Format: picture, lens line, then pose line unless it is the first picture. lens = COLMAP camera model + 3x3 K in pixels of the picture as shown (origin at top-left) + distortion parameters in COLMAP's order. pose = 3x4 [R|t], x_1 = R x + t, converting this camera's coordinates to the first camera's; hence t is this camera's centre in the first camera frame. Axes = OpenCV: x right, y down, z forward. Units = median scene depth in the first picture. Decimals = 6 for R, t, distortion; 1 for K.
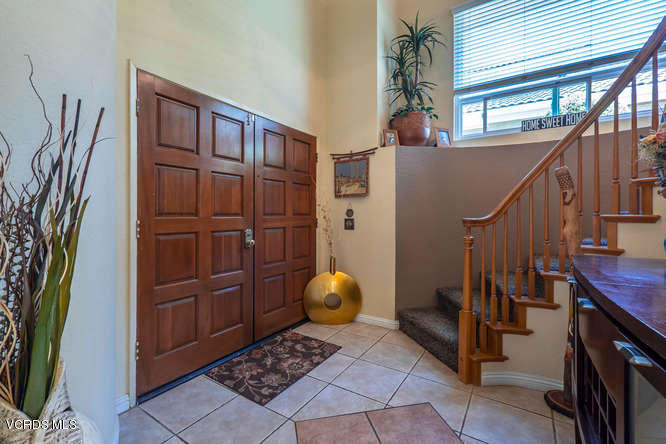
lens RADIAL K [[286.9, 0, 332.2], [0, 286.9, 221.1], [0, 0, 1]] dist [-0.009344, 0.000527]
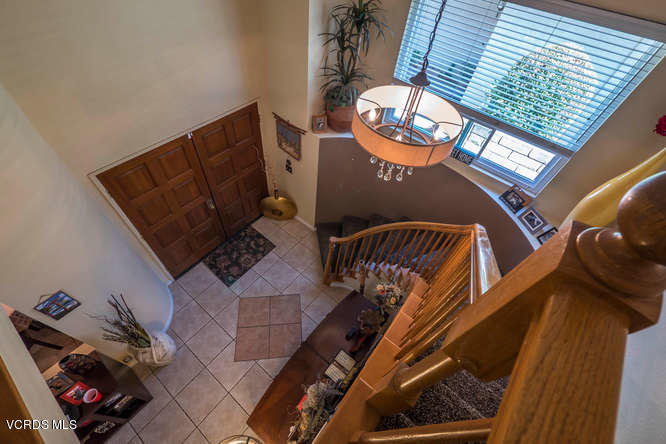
lens RADIAL K [[286.9, 0, 332.7], [0, 286.9, 217.2], [0, 0, 1]] dist [-0.009344, 0.000527]
pose [[0.990401, 0.138170, -0.003975, 0.390348], [-0.085316, 0.633662, 0.768891, -1.164304], [0.108756, -0.761171, 0.639367, 0.015091]]
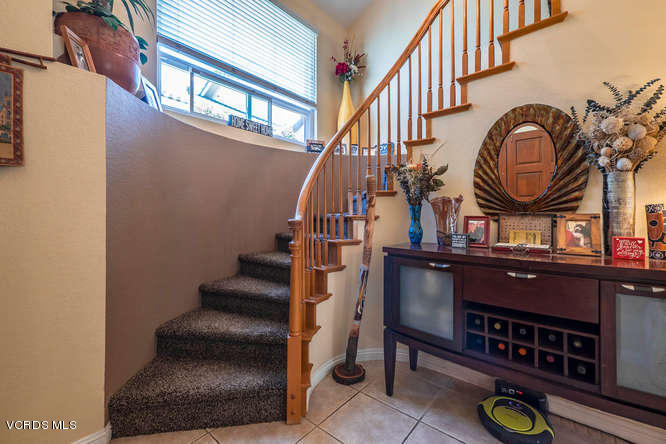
lens RADIAL K [[287.9, 0, 331.8], [0, 287.9, 215.9], [0, 0, 1]] dist [0.004183, -0.000041]
pose [[0.126701, -0.004536, 0.991931, -0.277942], [0.012956, 0.999912, 0.002918, -0.019803], [-0.991856, 0.012482, 0.126749, 0.659509]]
